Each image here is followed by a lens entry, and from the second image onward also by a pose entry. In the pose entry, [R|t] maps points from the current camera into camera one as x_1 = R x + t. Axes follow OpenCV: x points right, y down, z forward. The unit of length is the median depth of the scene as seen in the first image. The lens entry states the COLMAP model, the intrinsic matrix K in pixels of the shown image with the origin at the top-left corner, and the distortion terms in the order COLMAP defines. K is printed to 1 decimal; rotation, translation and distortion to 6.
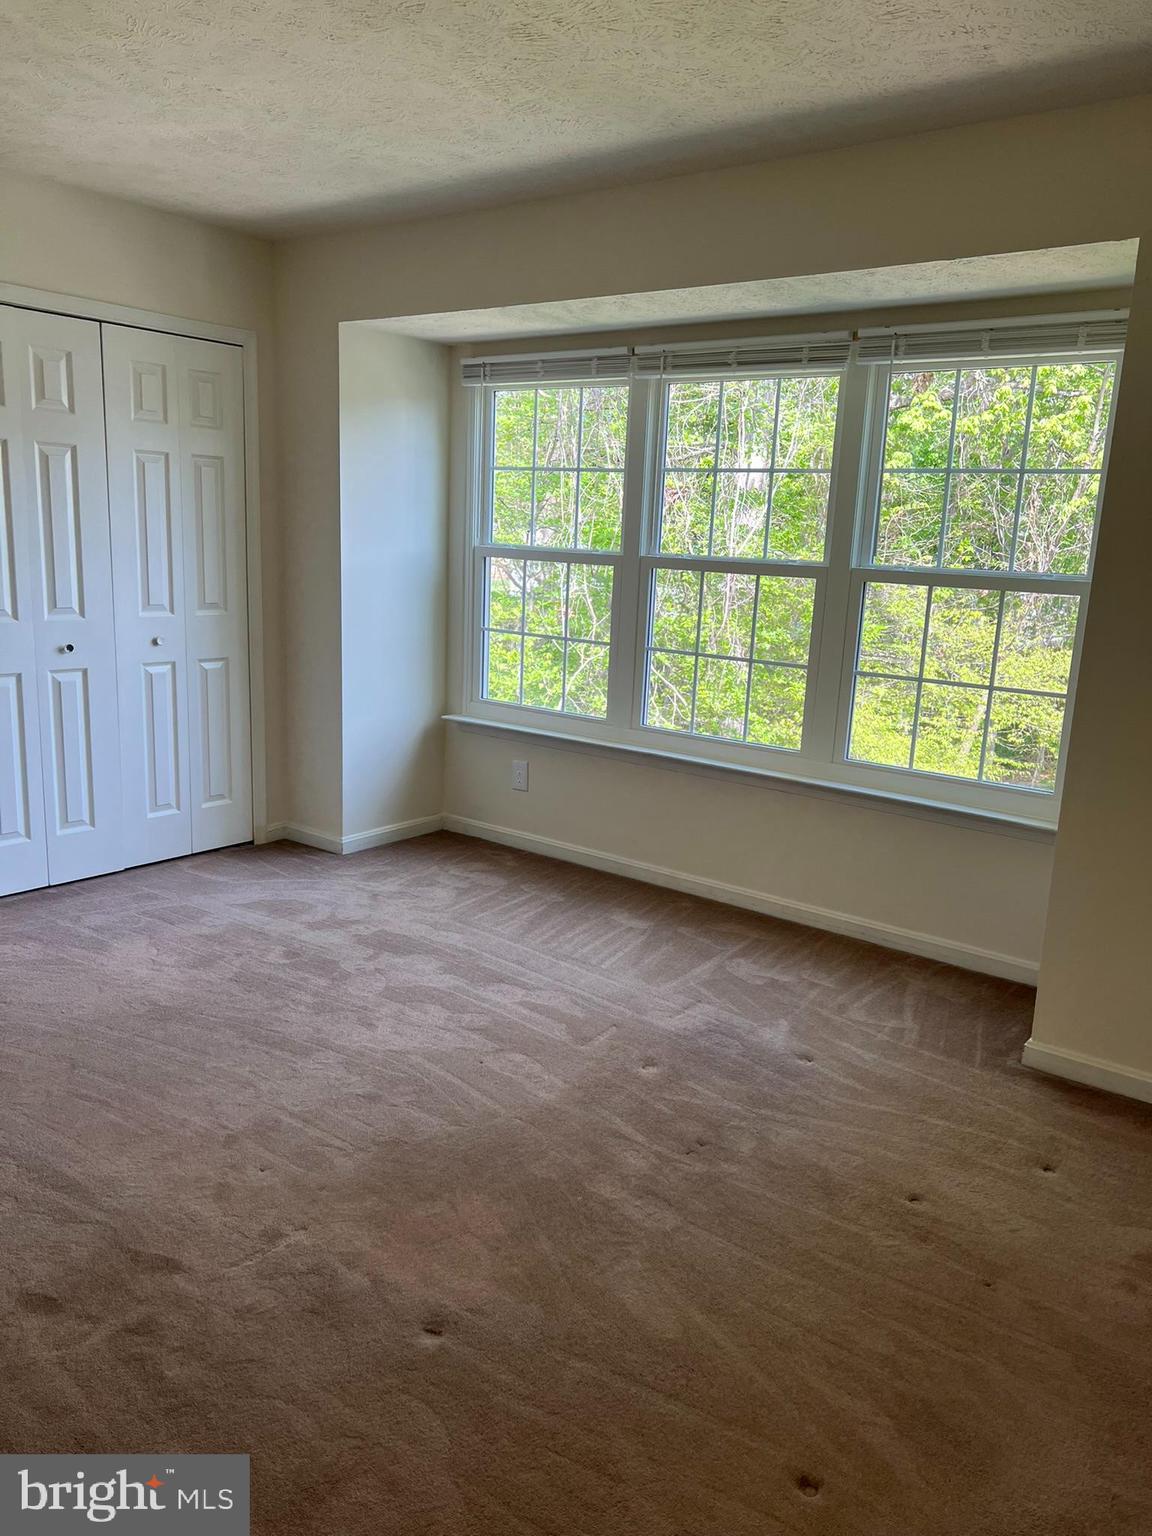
lens RADIAL K [[1128.9, 0, 573.4], [0, 1128.9, 778.9], [0, 0, 1]] dist [0.054761, -0.051166]
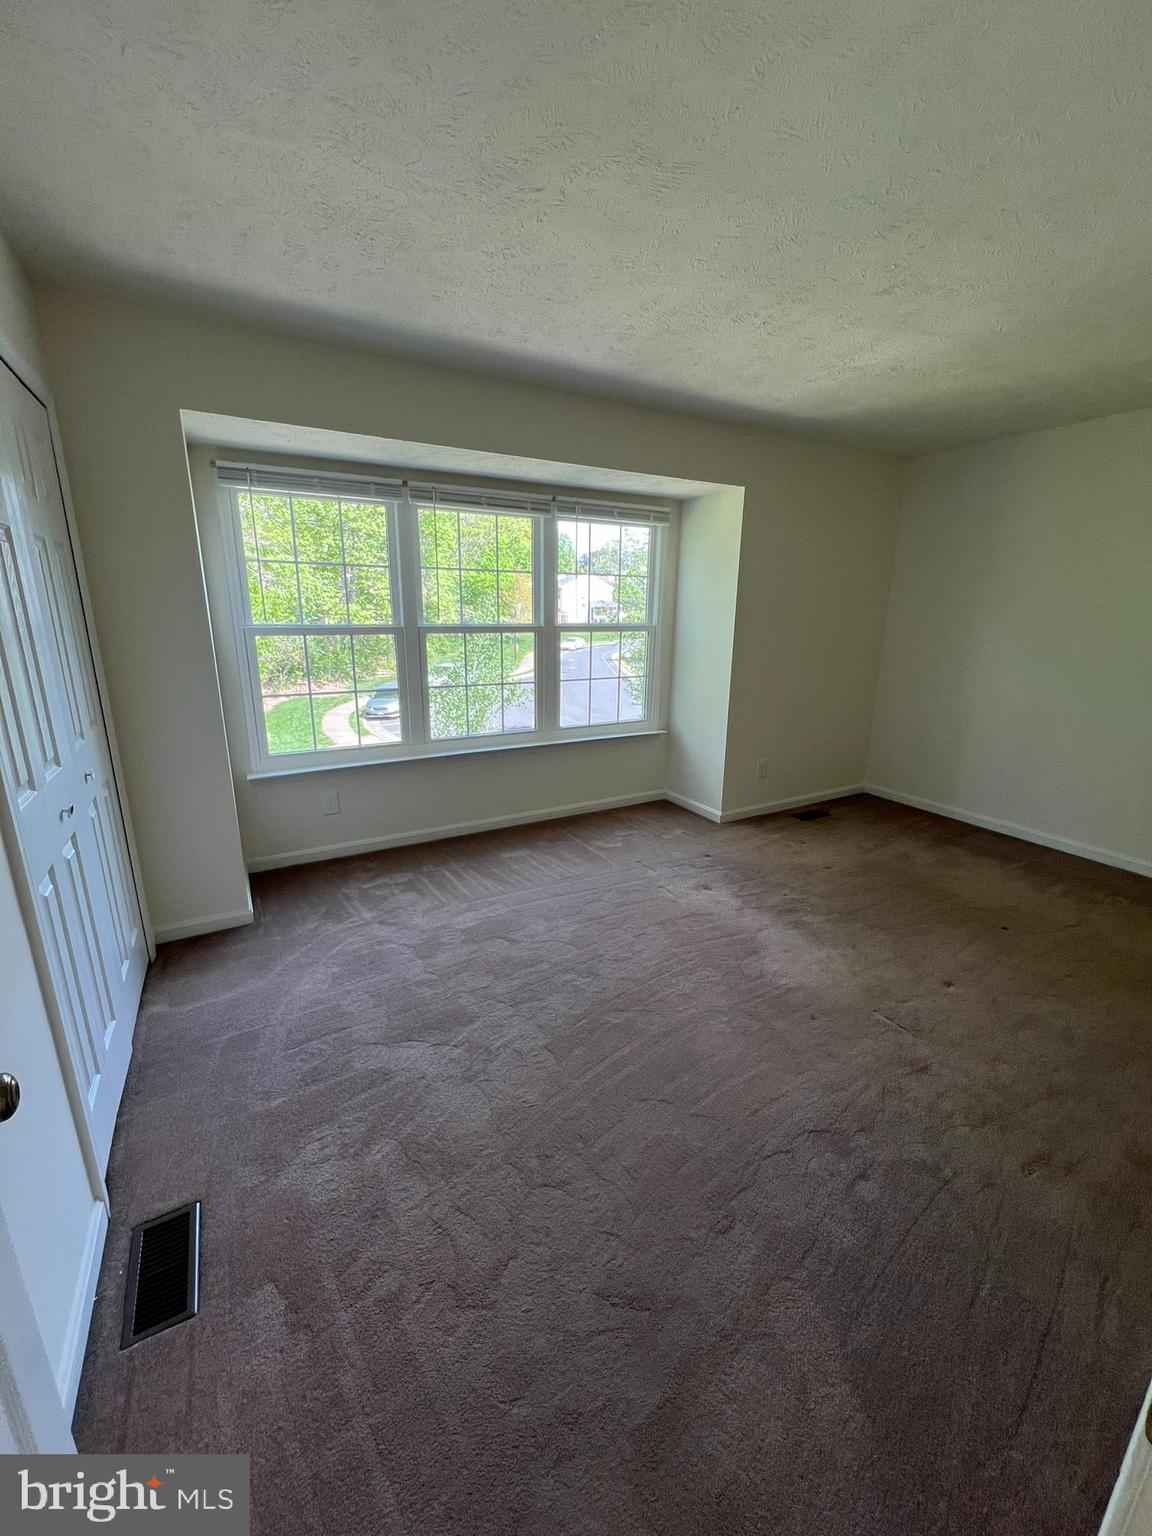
lens RADIAL K [[622.2, 0, 567.4], [0, 622.2, 754.0], [0, 0, 1]] dist [0.008764, 0.000117]
pose [[0.387722, -0.253656, 0.886189, -0.670749], [0.209892, 0.960431, 0.183076, -0.156592], [-0.897562, 0.115021, 0.425620, 0.543204]]
